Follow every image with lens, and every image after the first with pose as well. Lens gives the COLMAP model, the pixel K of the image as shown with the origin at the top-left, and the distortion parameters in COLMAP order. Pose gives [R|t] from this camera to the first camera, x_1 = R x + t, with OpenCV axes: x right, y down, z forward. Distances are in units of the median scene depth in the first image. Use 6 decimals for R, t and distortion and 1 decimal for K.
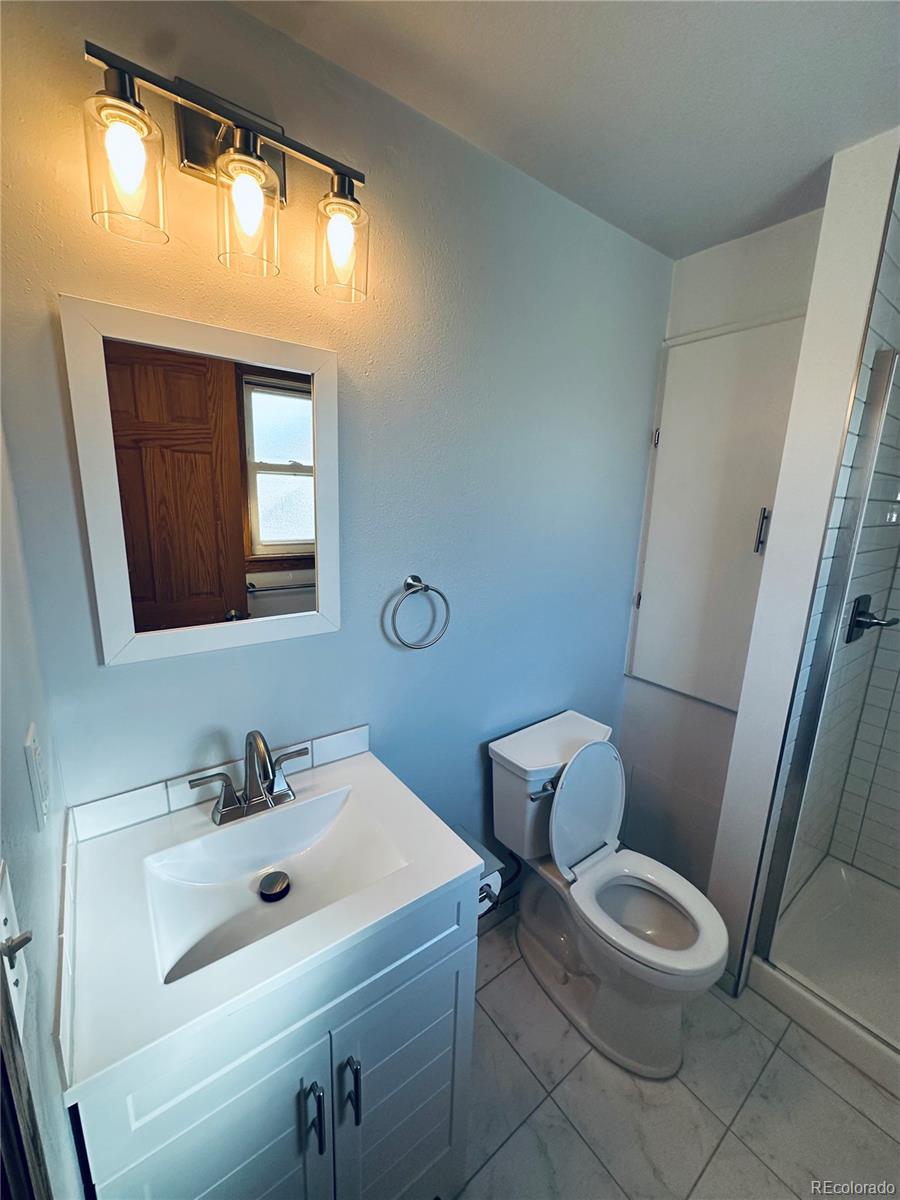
lens RADIAL K [[479.1, 0, 441.9], [0, 479.1, 599.3], [0, 0, 1]] dist [-0.001745, 0.000672]
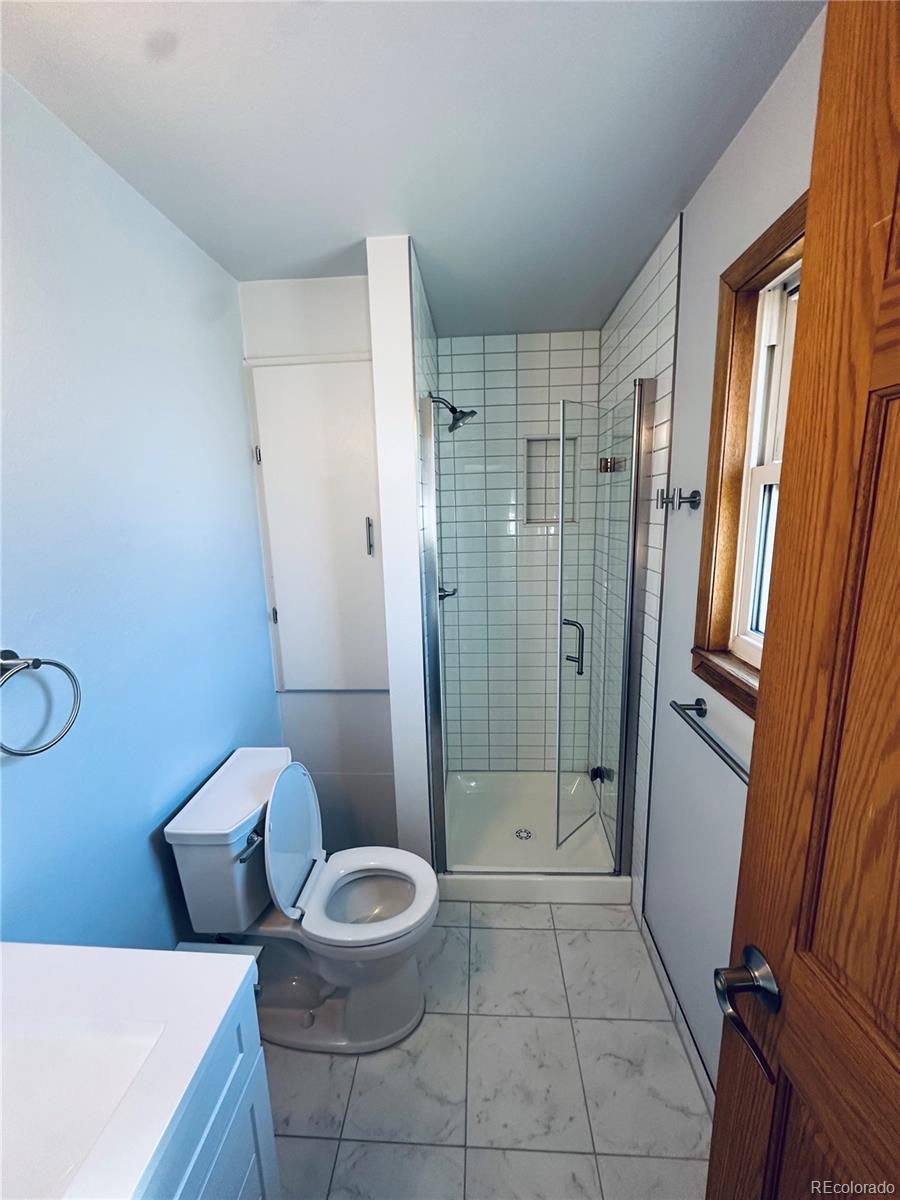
lens RADIAL K [[479.1, 0, 446.1], [0, 479.1, 602.5], [0, 0, 1]] dist [-0.001745, 0.000672]
pose [[0.649864, -0.194591, 0.734719, -0.115204], [0.209883, 0.975028, 0.072594, -0.029268], [-0.730497, 0.107028, 0.674477, 0.076176]]
